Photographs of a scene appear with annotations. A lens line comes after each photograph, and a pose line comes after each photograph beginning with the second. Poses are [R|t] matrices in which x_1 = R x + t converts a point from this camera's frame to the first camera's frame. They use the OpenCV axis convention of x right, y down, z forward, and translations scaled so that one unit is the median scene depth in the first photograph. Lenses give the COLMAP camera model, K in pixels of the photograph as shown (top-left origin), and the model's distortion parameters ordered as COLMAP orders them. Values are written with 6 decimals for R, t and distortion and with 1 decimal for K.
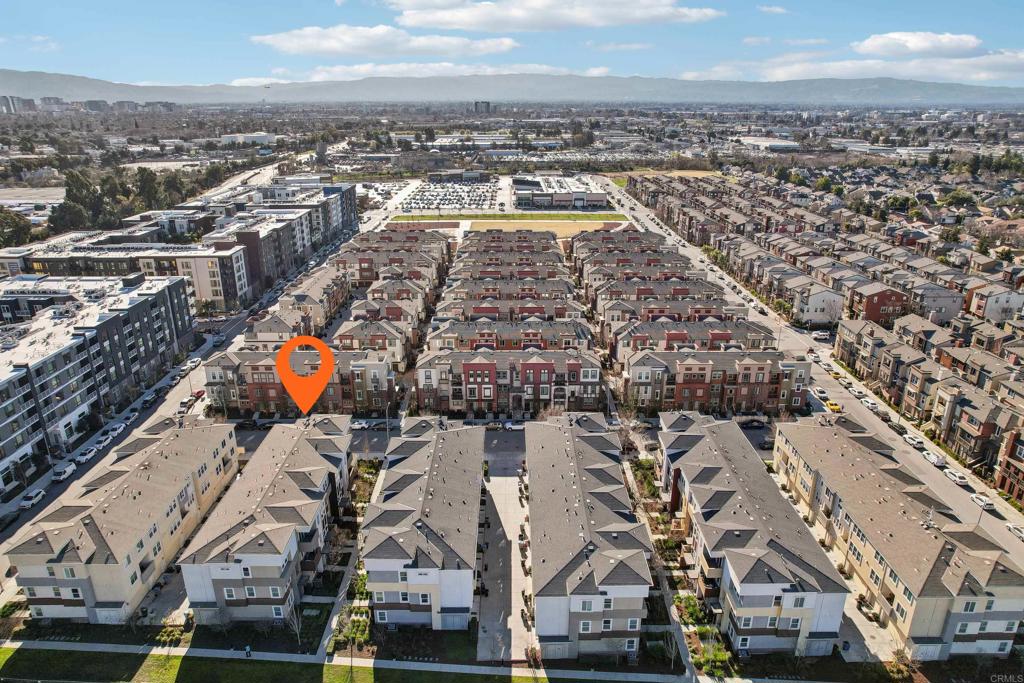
lens RADIAL K [[668.9, 0, 514.8], [0, 668.9, 347.7], [0, 0, 1]] dist [-0.081978, 0.077431]
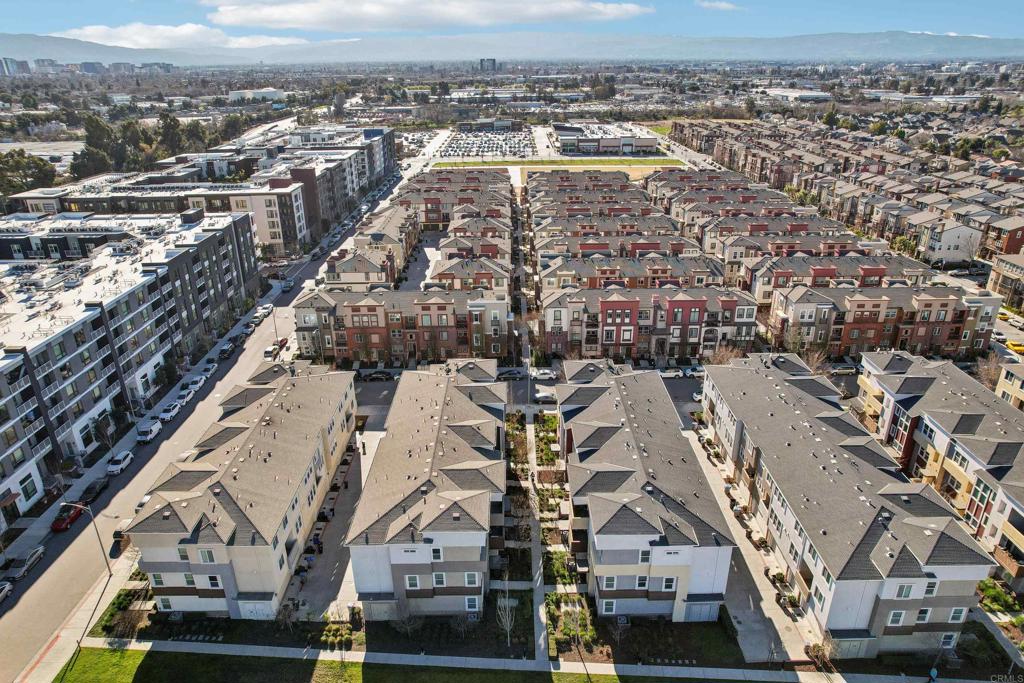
lens RADIAL K [[668.9, 0, 514.8], [0, 668.9, 347.7], [0, 0, 1]] dist [-0.081978, 0.077431]
pose [[0.999943, -0.009105, -0.005603, -0.180736], [0.009392, 0.998522, 0.053531, 0.035689], [0.005108, -0.053580, 0.998550, 0.142174]]
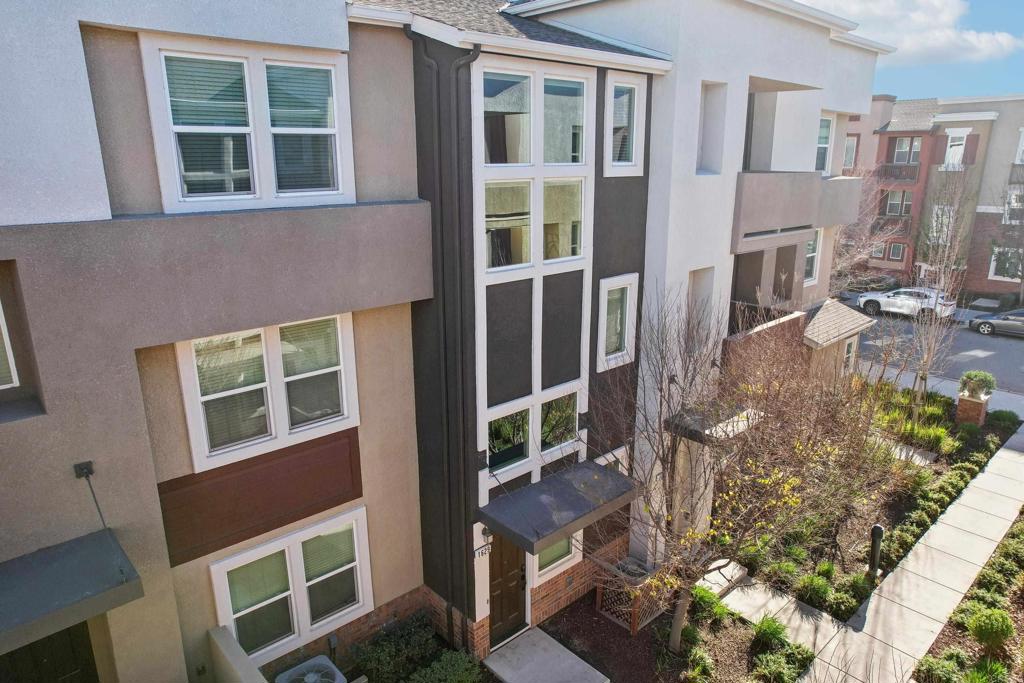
lens RADIAL K [[668.9, 0, 514.8], [0, 668.9, 347.7], [0, 0, 1]] dist [-0.081978, 0.077431]
pose [[0.673957, 0.204676, -0.709852, -0.149558], [-0.258406, 0.965471, 0.033042, 0.158151], [0.692105, 0.161161, 0.703575, 0.694887]]
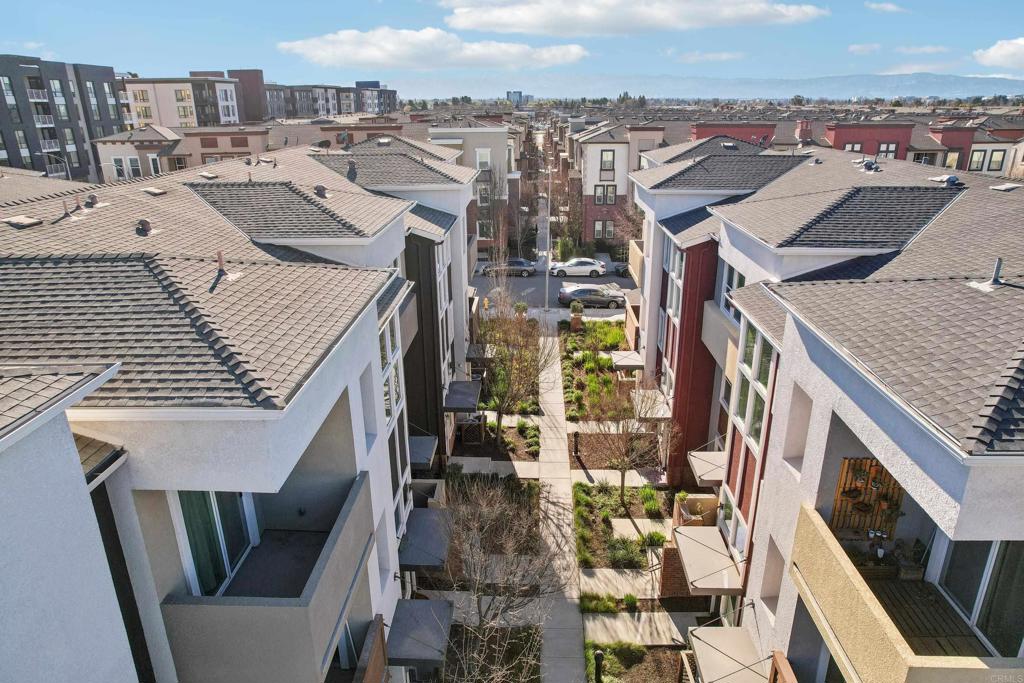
lens RADIAL K [[668.9, 0, 514.8], [0, 668.9, 347.7], [0, 0, 1]] dist [-0.081978, 0.077431]
pose [[0.999209, 0.005687, -0.039355, -0.172348], [-0.005733, 0.999983, -0.001059, 0.162007], [0.039348, 0.001284, 0.999225, 0.569889]]
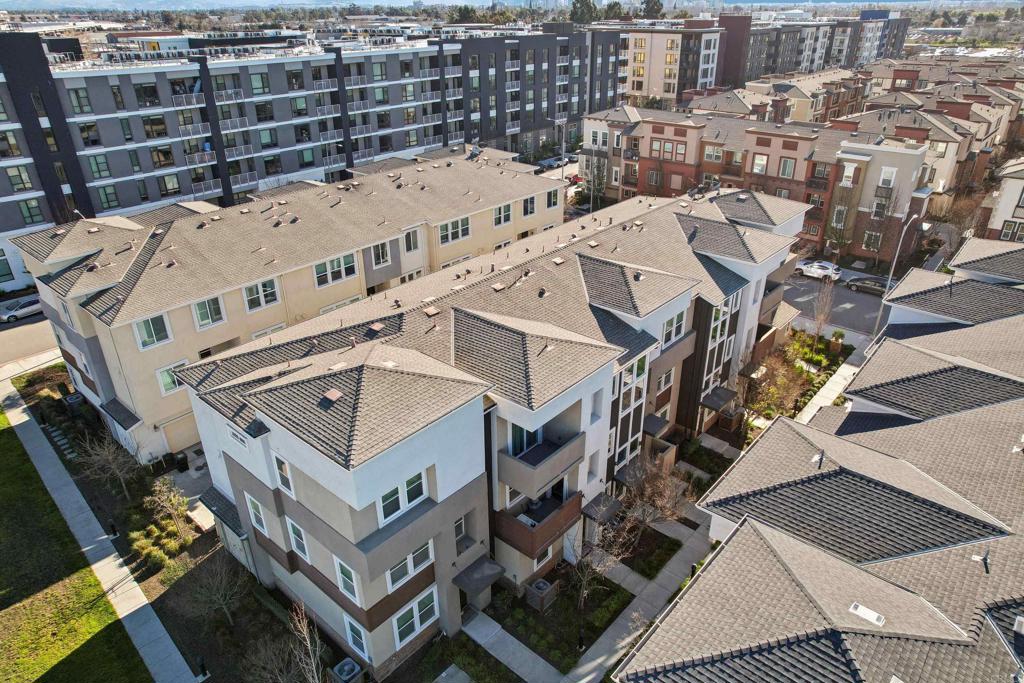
lens RADIAL K [[668.9, 0, 514.8], [0, 668.9, 347.7], [0, 0, 1]] dist [-0.081978, 0.077431]
pose [[0.749214, 0.299883, -0.590549, -0.101289], [-0.224644, 0.953830, 0.199357, 0.119315], [0.623067, -0.016698, 0.781990, 0.485137]]
